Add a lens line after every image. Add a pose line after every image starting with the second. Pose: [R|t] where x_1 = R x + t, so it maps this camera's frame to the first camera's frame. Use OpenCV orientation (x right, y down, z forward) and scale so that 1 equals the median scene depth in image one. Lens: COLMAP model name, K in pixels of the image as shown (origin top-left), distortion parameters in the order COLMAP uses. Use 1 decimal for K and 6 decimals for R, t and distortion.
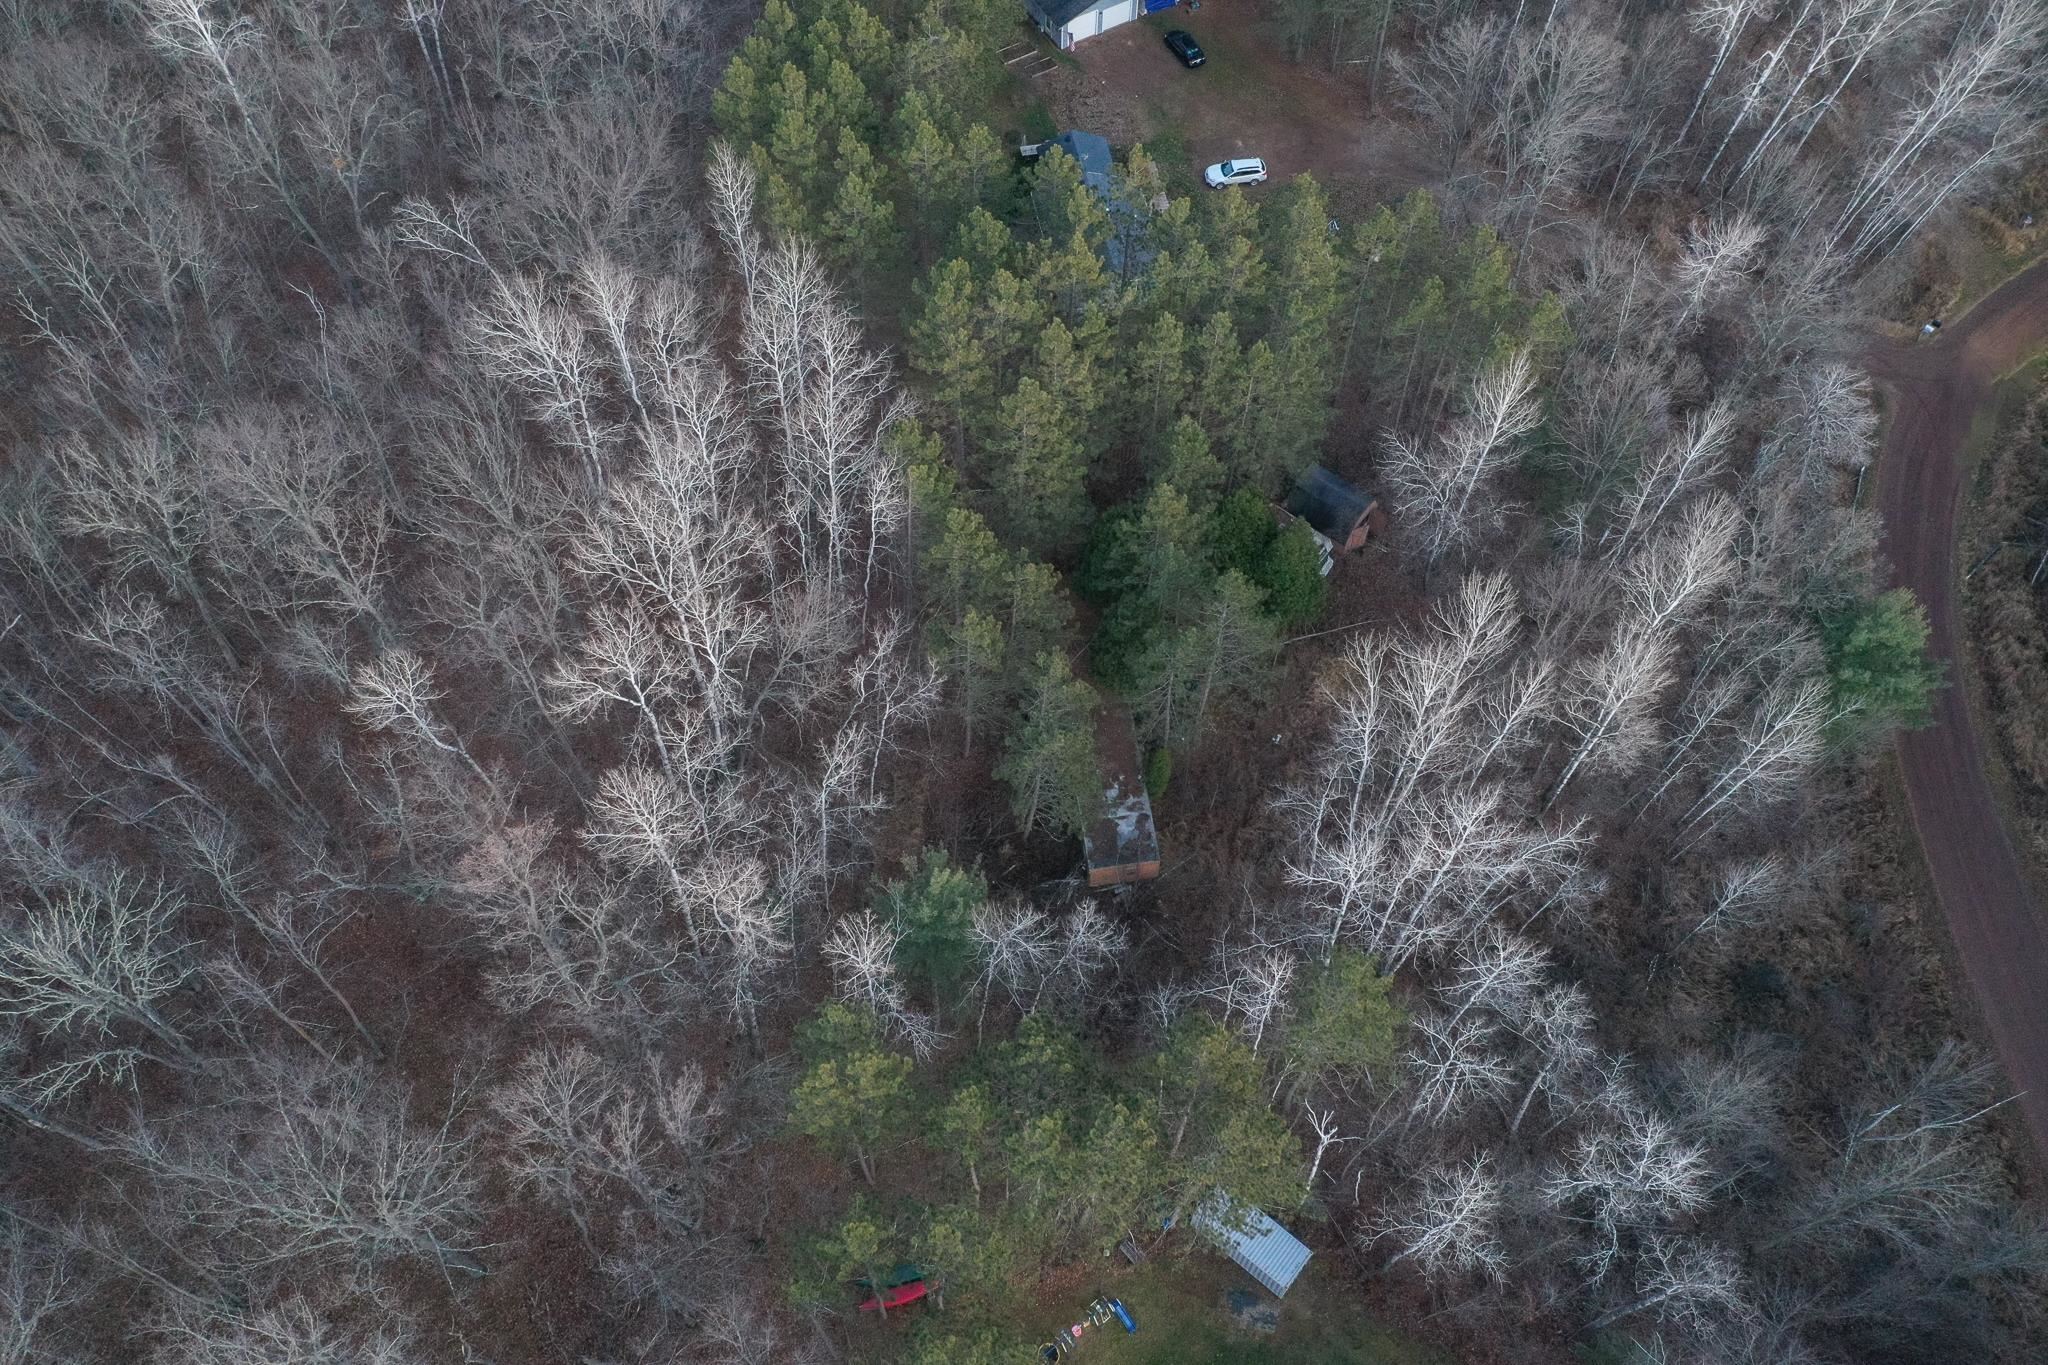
lens RADIAL K [[1648.1, 0, 1024.0], [0, 1648.1, 682.5], [0, 0, 1]] dist [0.004189, 0.001770]
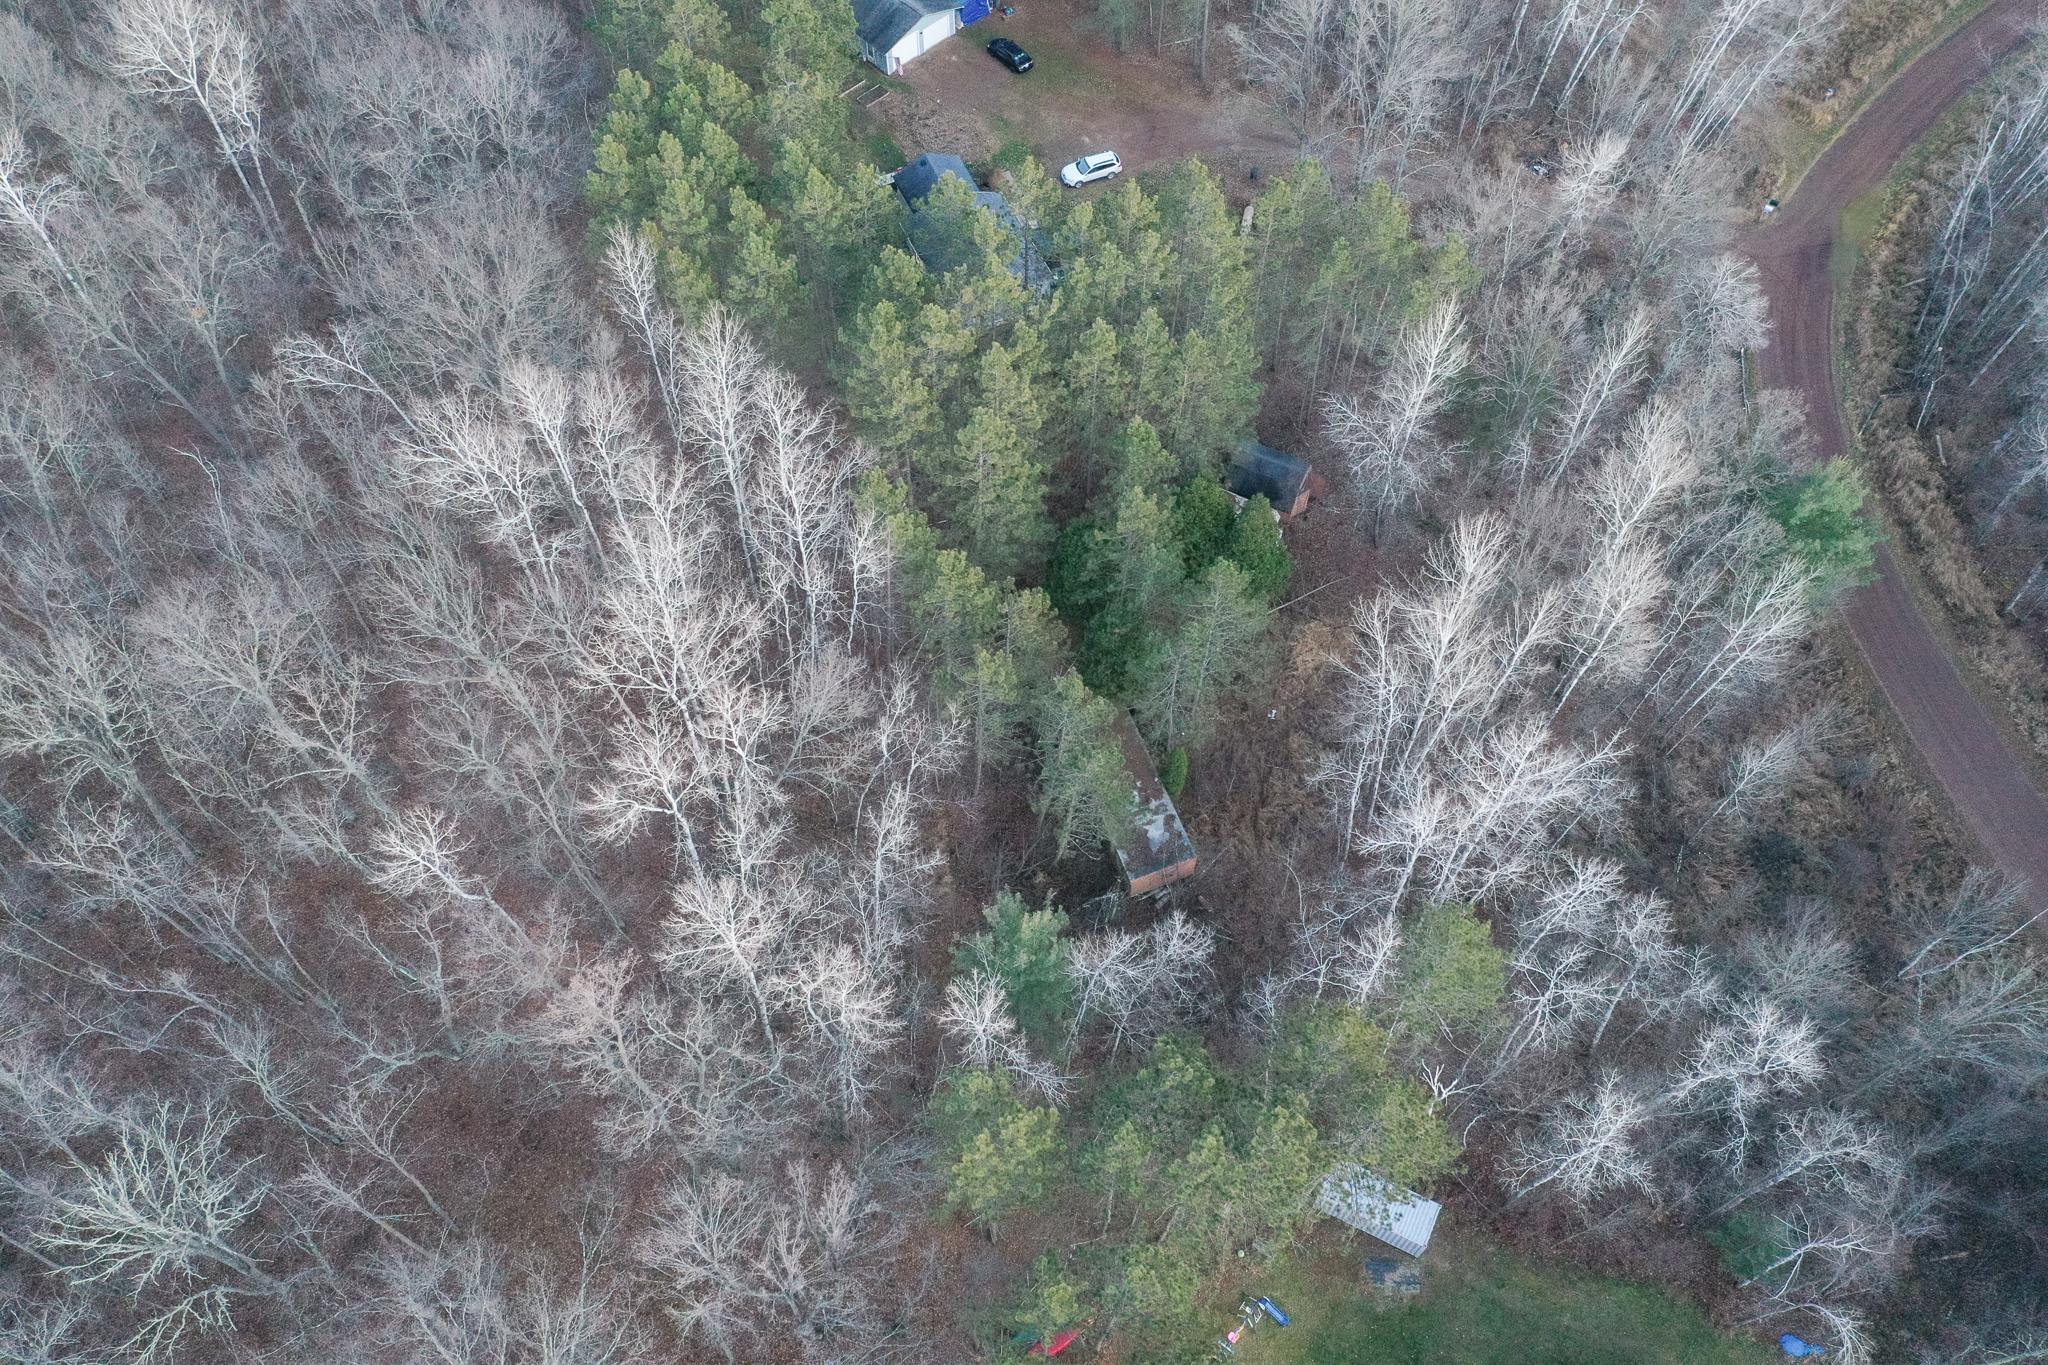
lens RADIAL K [[1645.1, 0, 1024.0], [0, 1645.1, 682.5], [0, 0, 1]] dist [0.002824, 0.002275]
pose [[0.974016, -0.196653, 0.112341, -0.112581], [0.197012, 0.980368, 0.008009, -0.024932], [-0.111711, 0.014331, 0.993637, 0.018240]]
